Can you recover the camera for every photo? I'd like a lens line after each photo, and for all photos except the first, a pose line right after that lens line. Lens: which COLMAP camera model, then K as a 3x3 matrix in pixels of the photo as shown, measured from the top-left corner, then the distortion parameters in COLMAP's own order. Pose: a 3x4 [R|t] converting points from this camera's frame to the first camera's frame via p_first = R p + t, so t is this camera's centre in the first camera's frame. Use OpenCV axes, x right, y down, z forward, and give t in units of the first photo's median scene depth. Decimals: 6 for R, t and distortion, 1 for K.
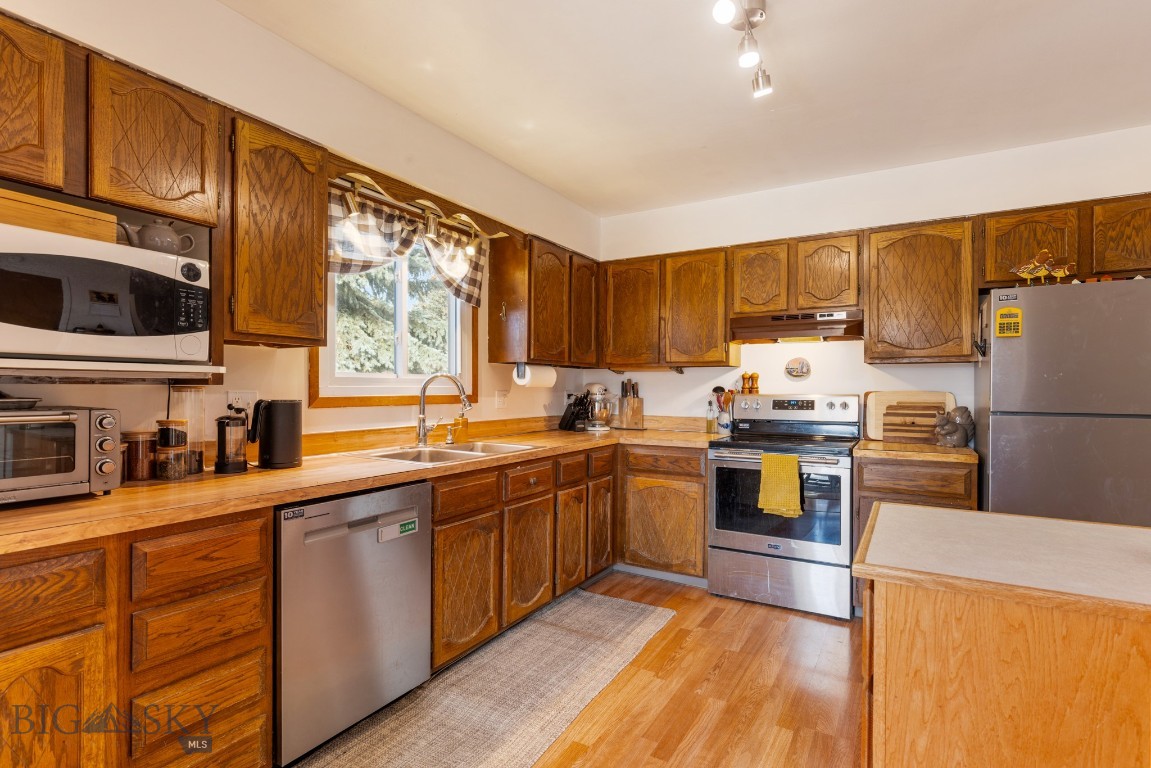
lens RADIAL K [[556.3, 0, 576.9], [0, 556.3, 390.7], [0, 0, 1]] dist [-0.006137, 0.002098]
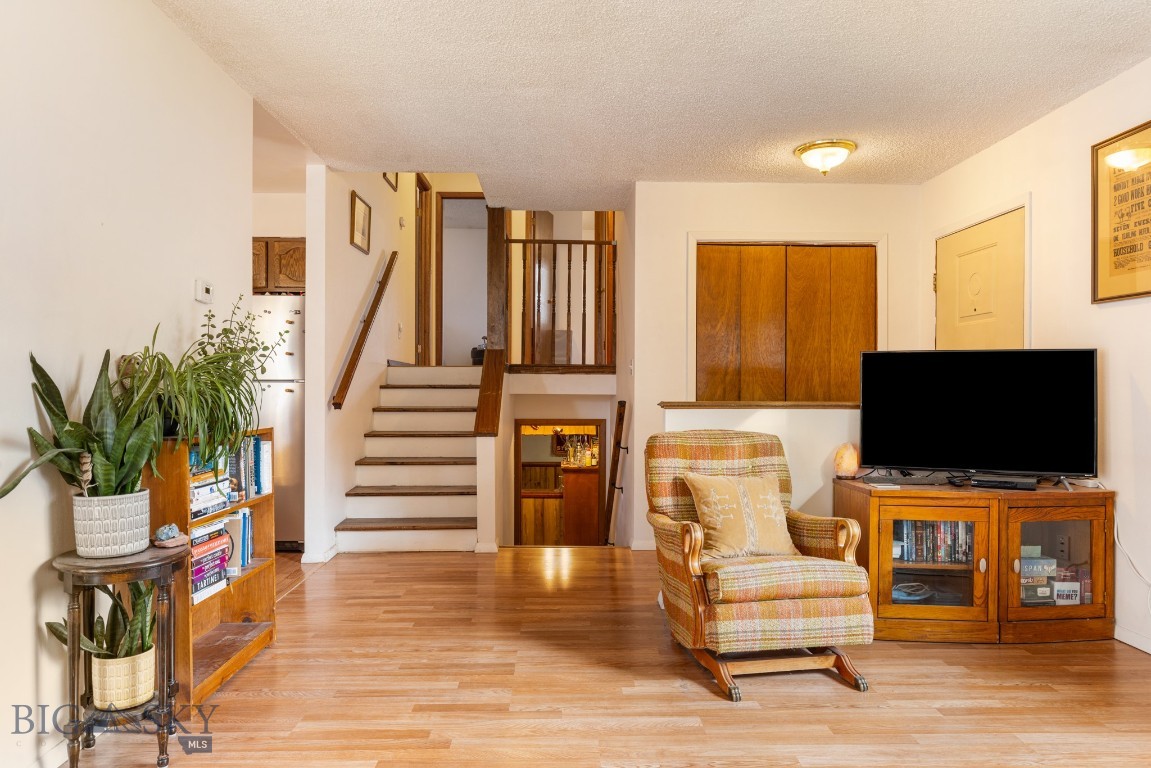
lens RADIAL K [[764.1, 0, 576.4], [0, 764.1, 392.7], [0, 0, 1]] dist [-0.001130, 0.002614]
pose [[0.845902, -0.009247, 0.533258, 0.482623], [0.004444, 0.999937, 0.010291, 0.047630], [-0.533320, -0.006335, 0.845890, -1.061947]]
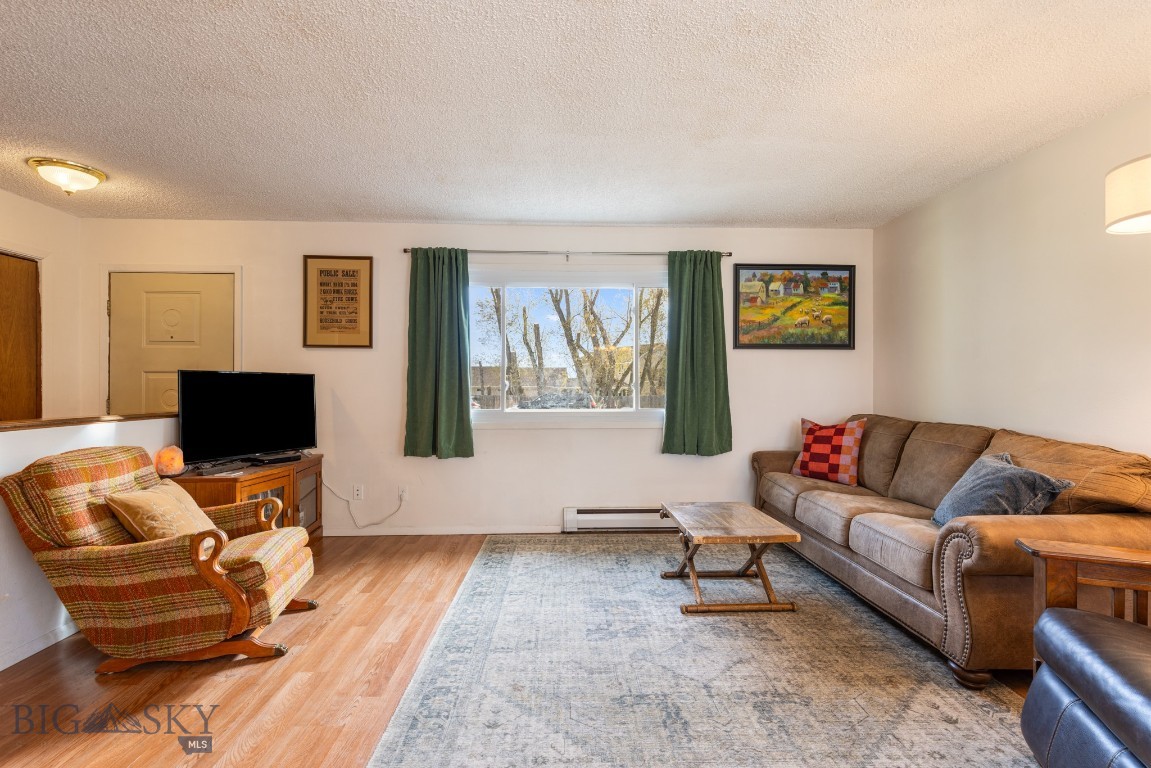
lens RADIAL K [[519.4, 0, 578.9], [0, 519.4, 386.3], [0, 0, 1]] dist [0.007565, -0.000261]
pose [[-0.548279, -0.007726, 0.836260, 0.231749], [-0.002400, 0.999968, 0.007665, 0.016734], [-0.836292, 0.002196, -0.548280, -0.329577]]
